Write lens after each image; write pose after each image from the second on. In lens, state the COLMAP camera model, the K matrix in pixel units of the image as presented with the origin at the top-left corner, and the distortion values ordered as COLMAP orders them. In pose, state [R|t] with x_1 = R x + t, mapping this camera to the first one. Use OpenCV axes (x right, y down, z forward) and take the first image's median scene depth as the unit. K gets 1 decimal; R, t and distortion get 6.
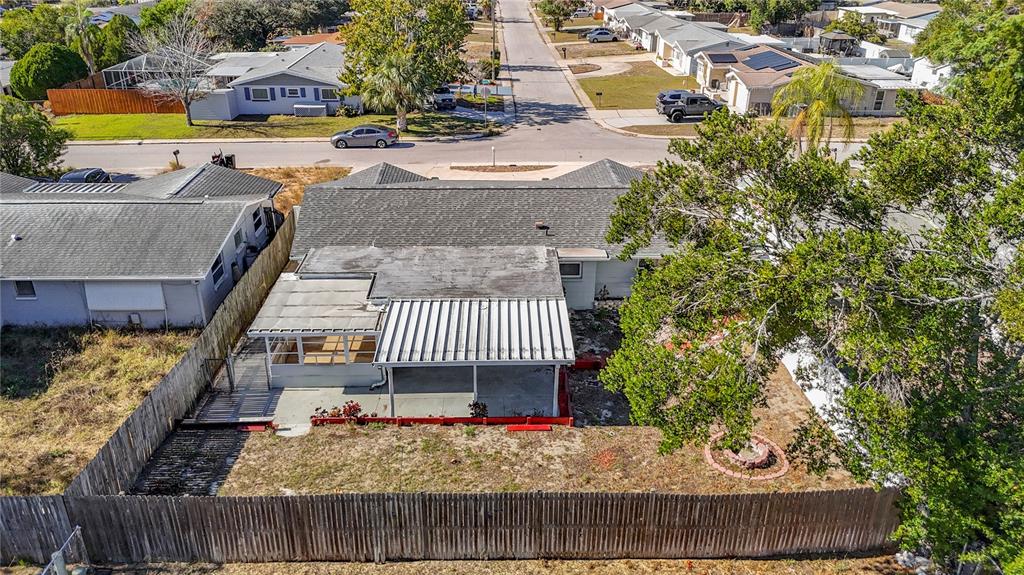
lens RADIAL K [[781.6, 0, 512.0], [0, 781.6, 287.5], [0, 0, 1]] dist [0.111123, -0.207624]
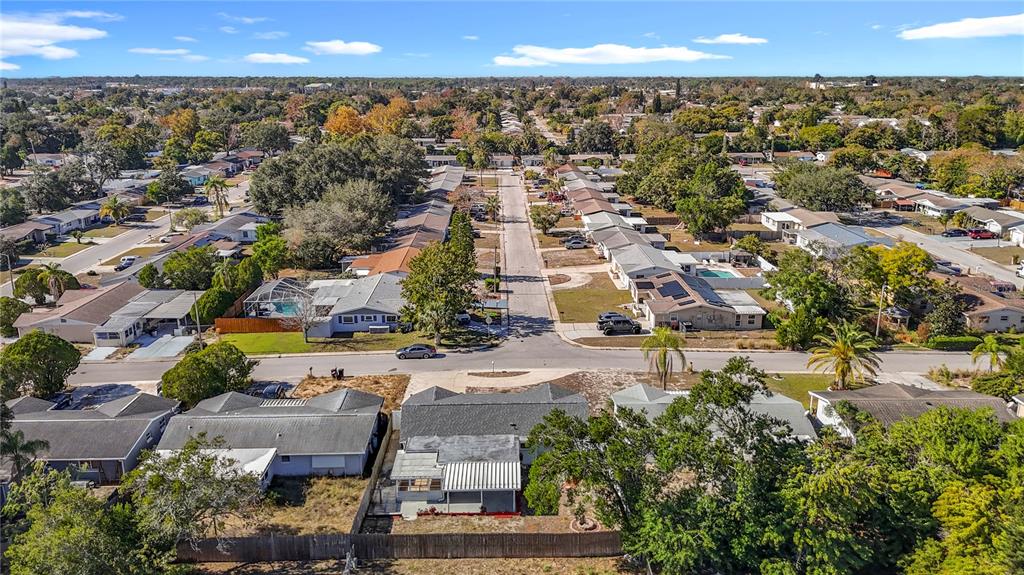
lens RADIAL K [[781.6, 0, 512.0], [0, 781.6, 287.5], [0, 0, 1]] dist [0.111123, -0.207624]
pose [[0.999920, -0.008414, -0.009494, 0.061306], [0.006759, 0.986686, -0.162496, -0.103294], [0.010735, 0.162418, 0.986664, -1.231889]]
